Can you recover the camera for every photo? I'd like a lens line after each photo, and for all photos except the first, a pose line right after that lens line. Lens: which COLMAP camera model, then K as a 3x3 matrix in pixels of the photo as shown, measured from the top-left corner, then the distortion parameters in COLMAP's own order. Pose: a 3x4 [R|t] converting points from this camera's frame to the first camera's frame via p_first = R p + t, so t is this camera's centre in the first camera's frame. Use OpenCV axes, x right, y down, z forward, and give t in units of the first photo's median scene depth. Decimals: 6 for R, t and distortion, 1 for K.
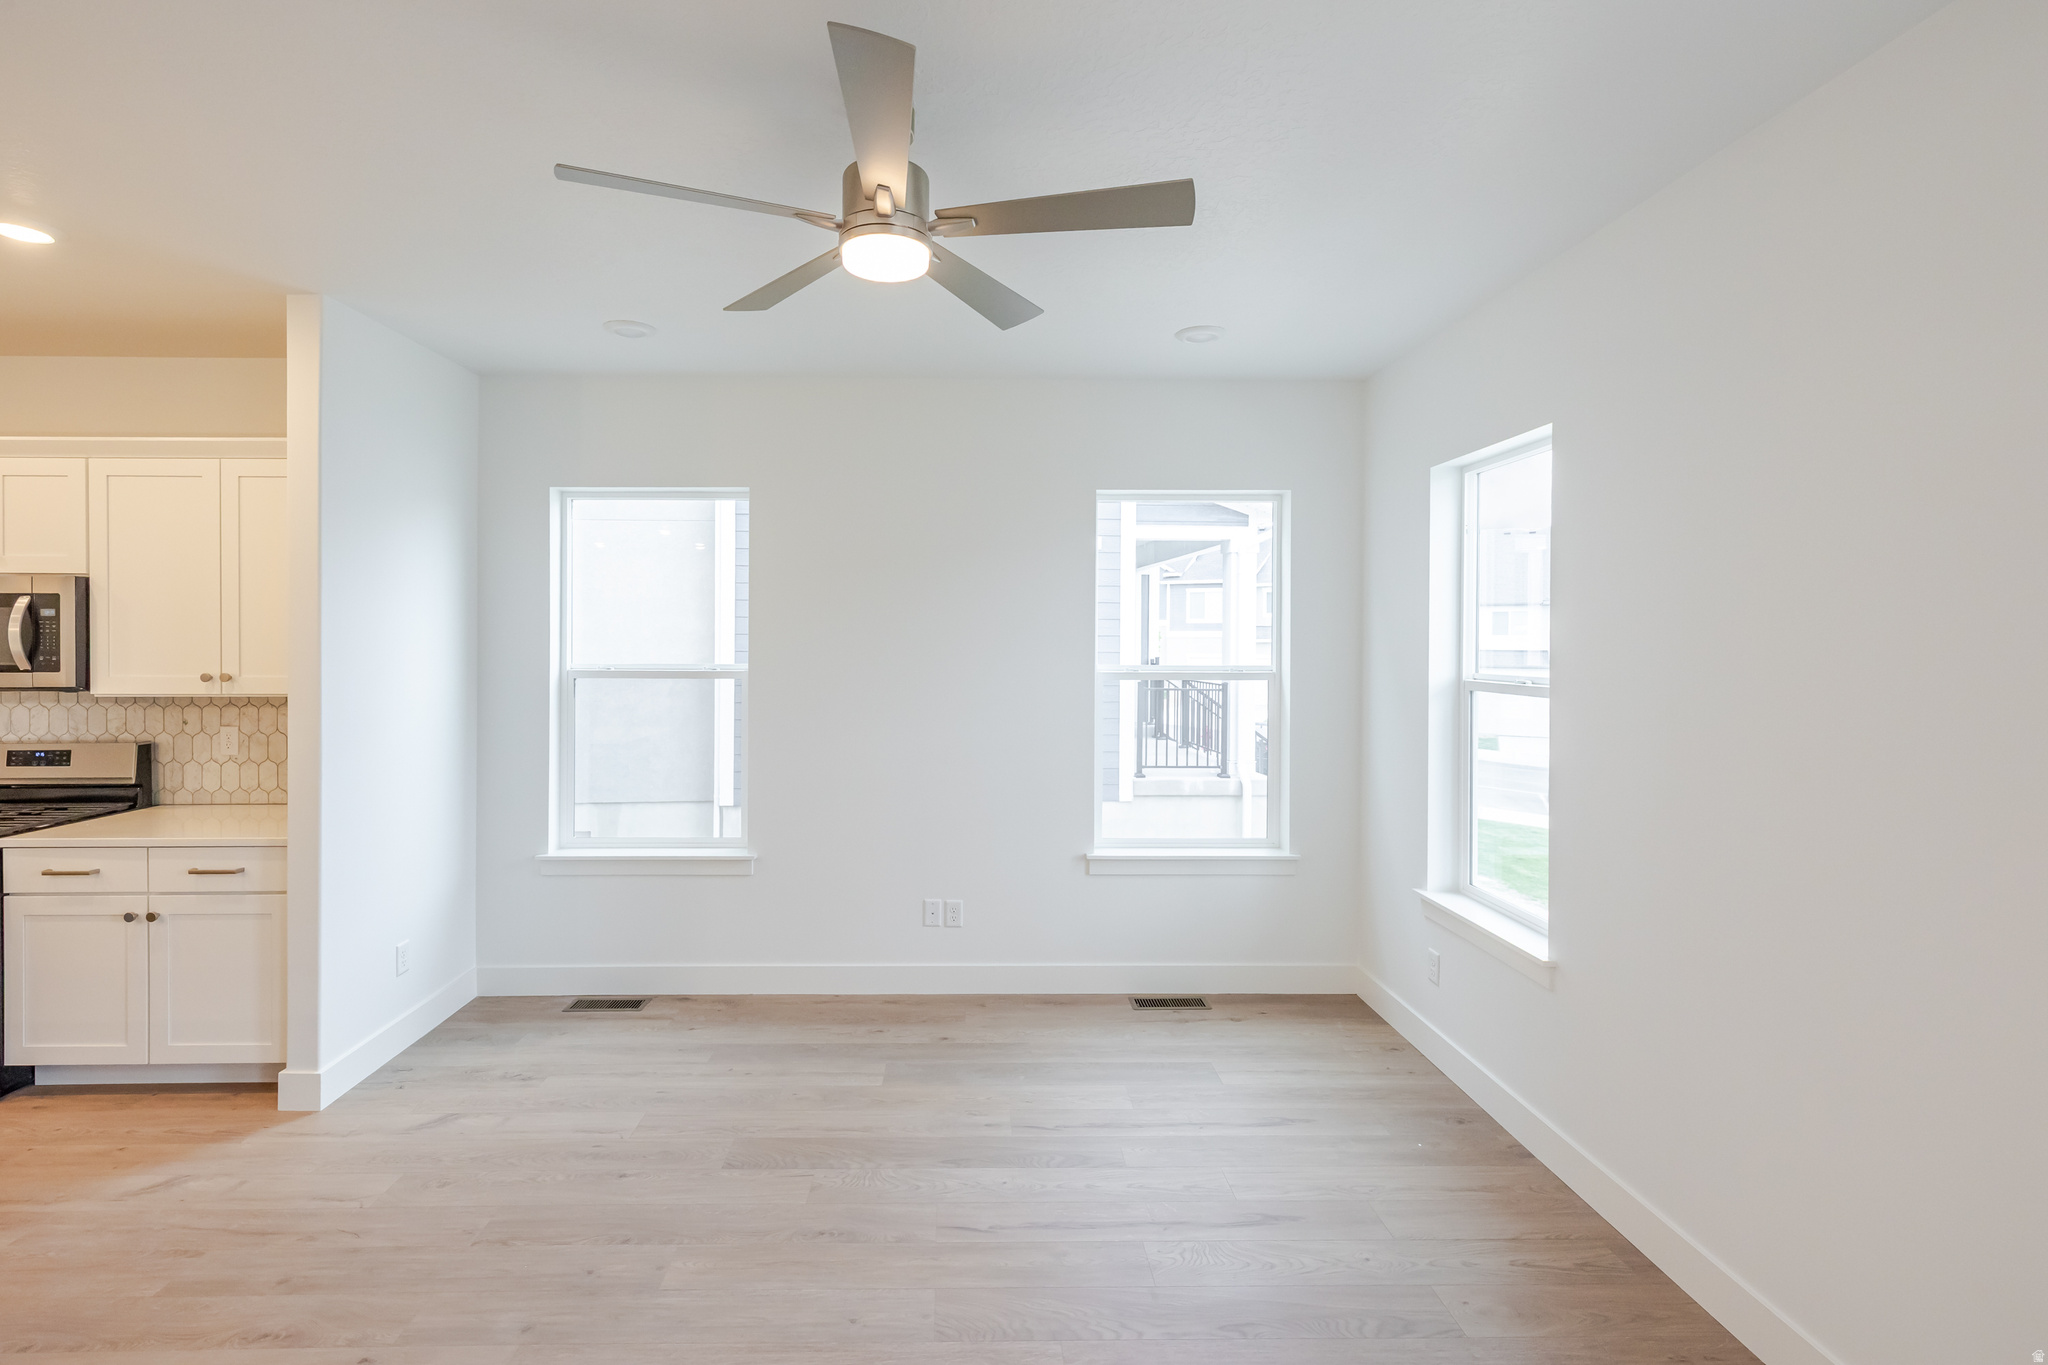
lens RADIAL K [[915.0, 0, 987.5], [0, 915.0, 642.8], [0, 0, 1]] dist [0.001081, 0.000219]
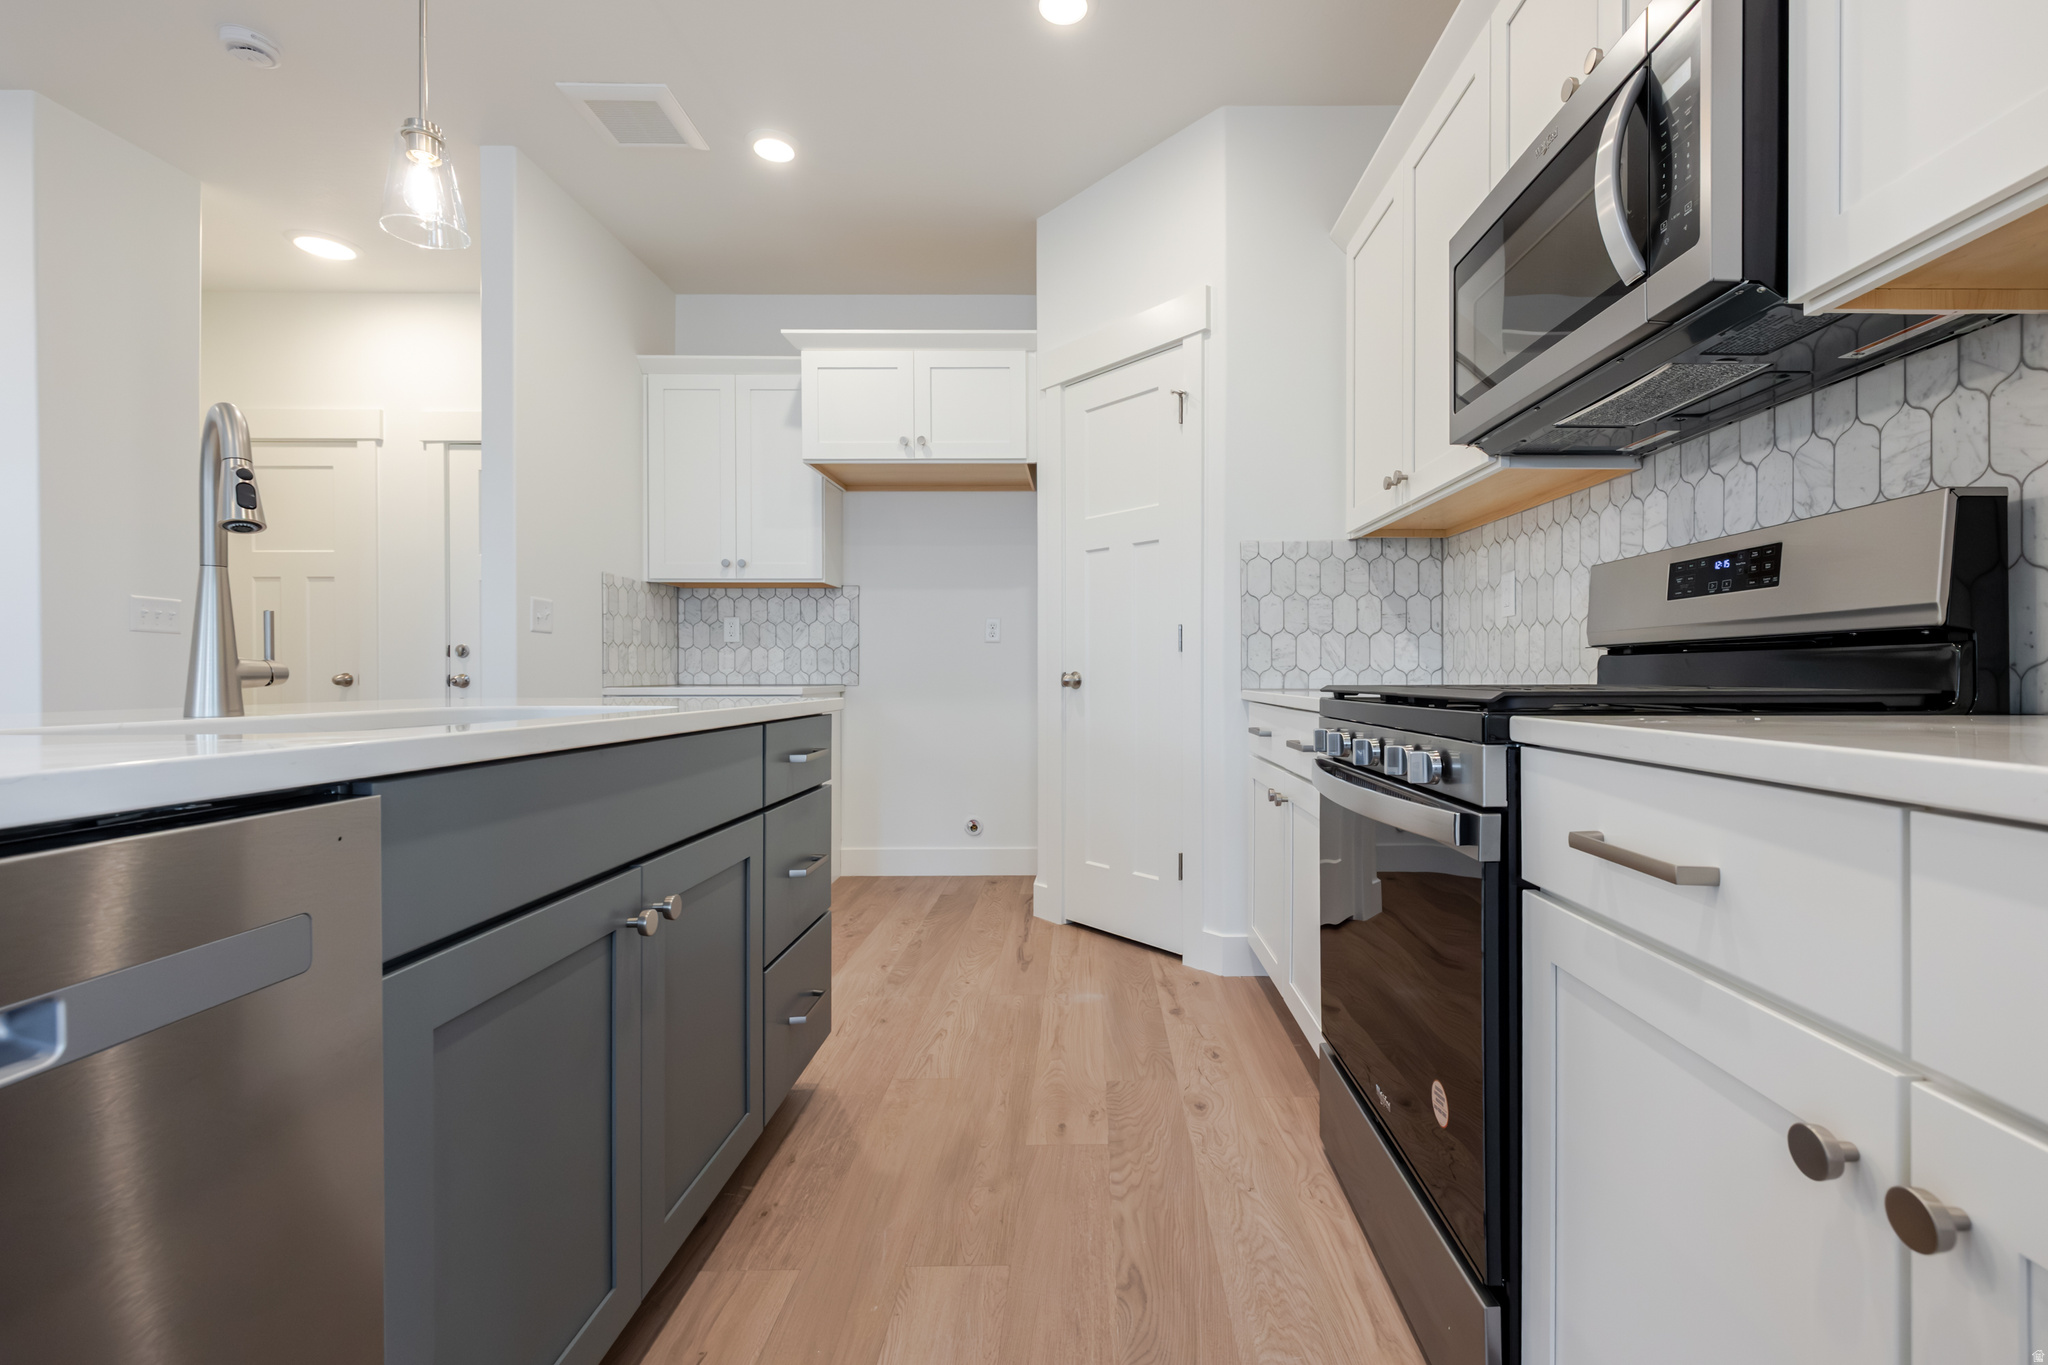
lens RADIAL K [[897.2, 0, 1092.3], [0, 897.2, 680.6], [0, 0, 1]] dist [-0.000989, -0.000055]
pose [[-0.009401, 0.007233, -0.999930, -0.675631], [-0.005626, 0.999958, 0.007286, 0.180988], [0.999940, 0.005694, -0.009360, 0.769912]]
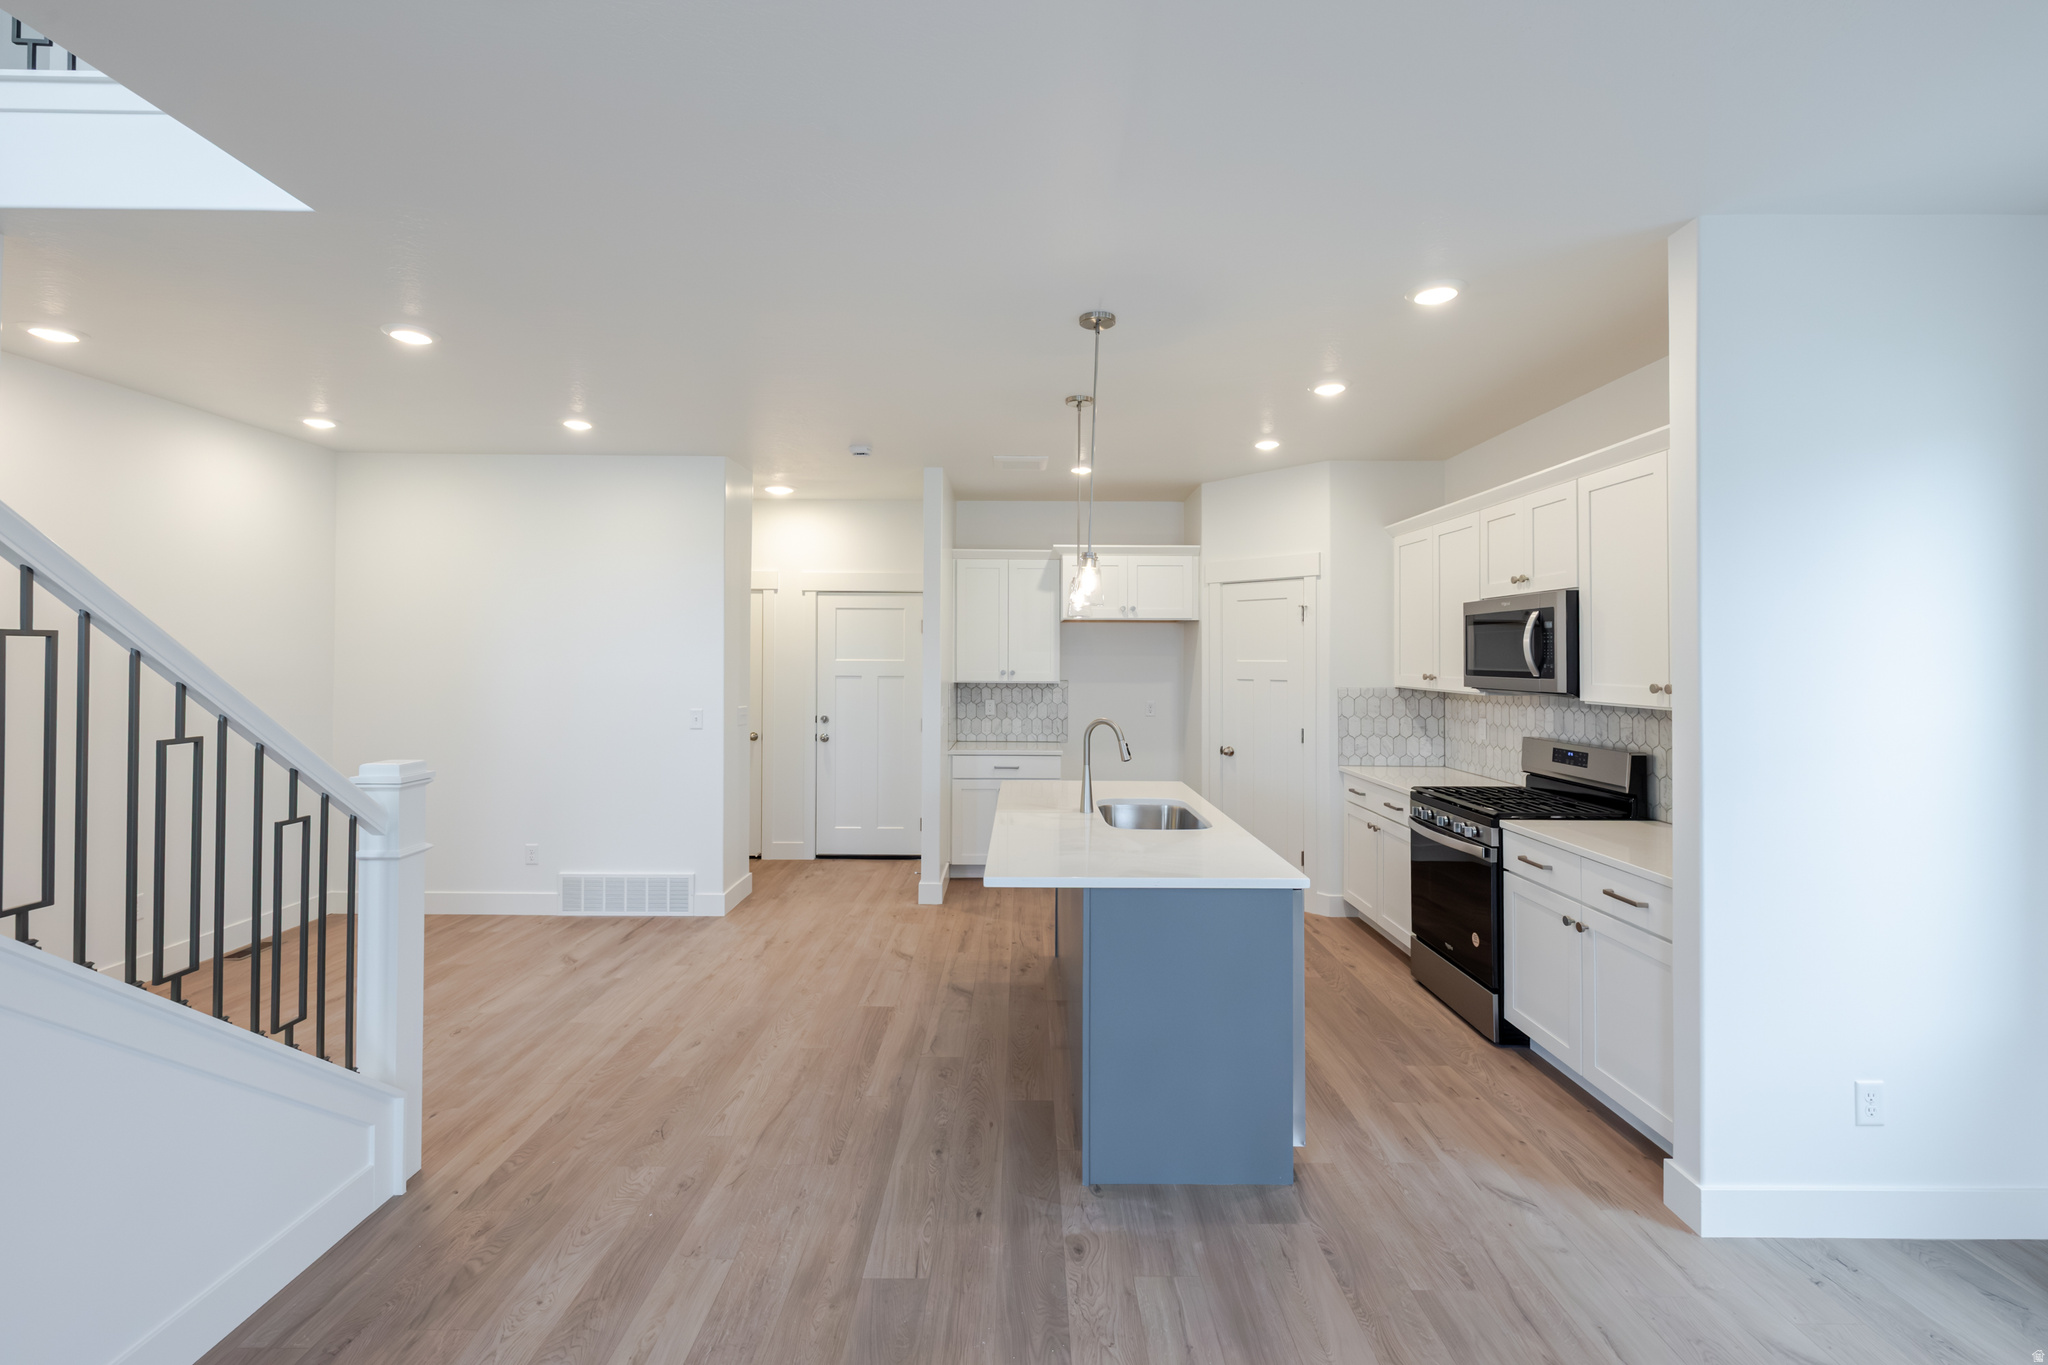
lens RADIAL K [[881.6, 0, 1021.1], [0, 881.6, 642.6], [0, 0, 1]] dist [0.001412, 0.000491]
pose [[-0.019631, -0.018917, -0.999628, 0.051191], [-0.013353, 0.999737, -0.018657, 0.016705], [0.999718, 0.012982, -0.019879, 0.374972]]
